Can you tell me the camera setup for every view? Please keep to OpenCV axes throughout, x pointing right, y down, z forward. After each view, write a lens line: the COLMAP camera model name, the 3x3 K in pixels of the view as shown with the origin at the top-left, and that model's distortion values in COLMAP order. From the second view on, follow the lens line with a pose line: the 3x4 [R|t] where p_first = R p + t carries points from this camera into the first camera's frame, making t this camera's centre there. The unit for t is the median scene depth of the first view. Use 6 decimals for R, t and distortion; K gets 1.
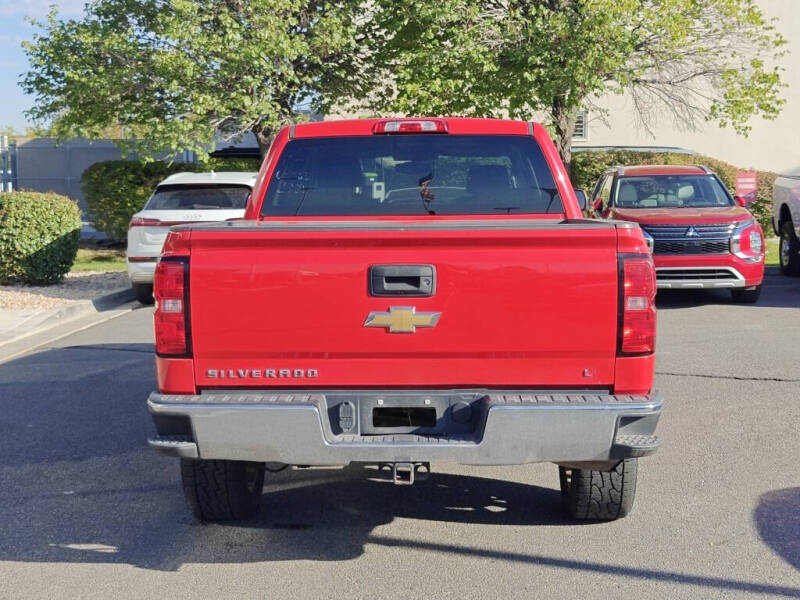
lens RADIAL K [[1214.5, 0, 401.5], [0, 1214.5, 300.3], [0, 0, 1]] dist [0.008188, 0.000000]
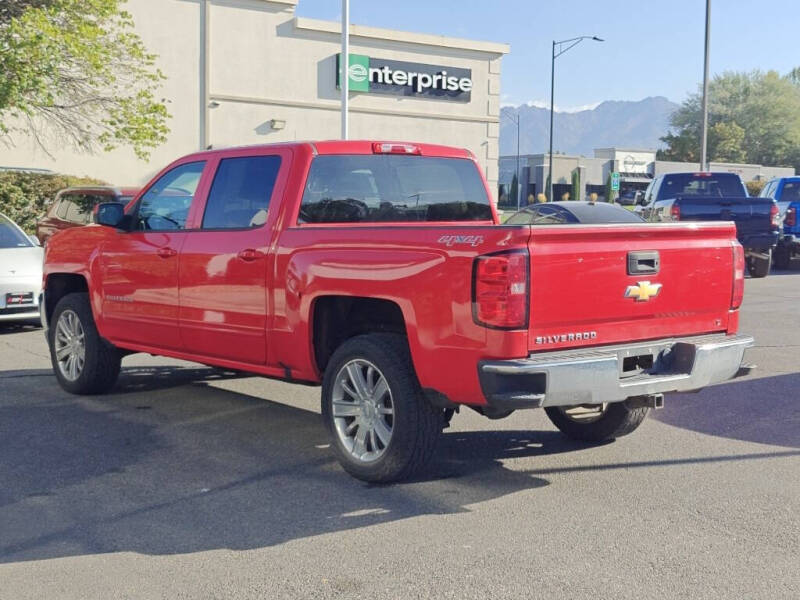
lens RADIAL K [[1214.5, 0, 398.7], [0, 1214.5, 300.1], [0, 0, 1]] dist [0.008188, 0.000000]
pose [[0.742635, -0.041358, 0.668418, -1.113657], [0.055408, 0.998464, 0.000219, 0.010190], [-0.667401, 0.036873, 0.743785, 0.156256]]
